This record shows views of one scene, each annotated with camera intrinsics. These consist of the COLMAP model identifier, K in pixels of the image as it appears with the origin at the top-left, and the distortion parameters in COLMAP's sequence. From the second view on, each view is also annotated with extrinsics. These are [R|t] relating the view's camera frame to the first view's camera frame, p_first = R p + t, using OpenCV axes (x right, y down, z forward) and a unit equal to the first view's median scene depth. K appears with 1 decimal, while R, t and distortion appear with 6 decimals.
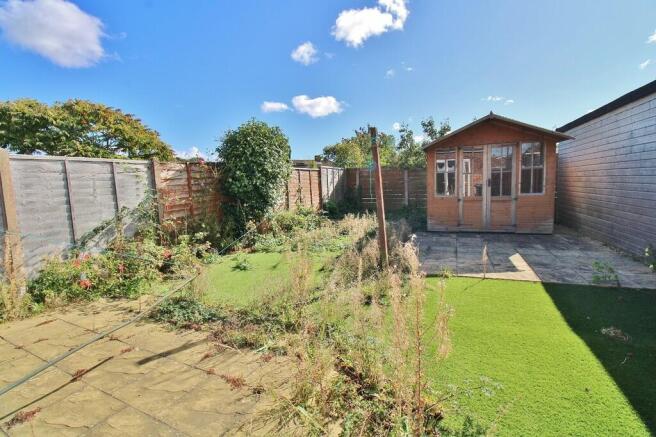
lens RADIAL K [[306.7, 0, 328.0], [0, 306.7, 218.5], [0, 0, 1]] dist [0.000901, -0.000119]
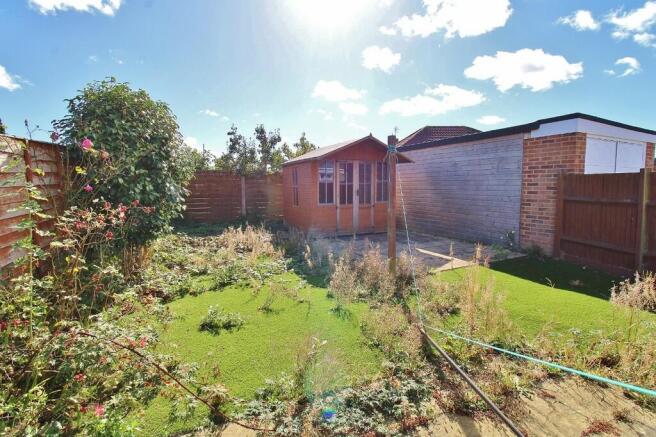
lens RADIAL K [[316.9, 0, 328.1], [0, 316.9, 190.2], [0, 0, 1]] dist [-0.032156, -0.000048]
pose [[0.661858, 0.022333, 0.749297, -0.432081], [0.064524, 0.994149, -0.086626, -0.027288], [-0.746847, 0.105682, 0.656544, 0.286278]]
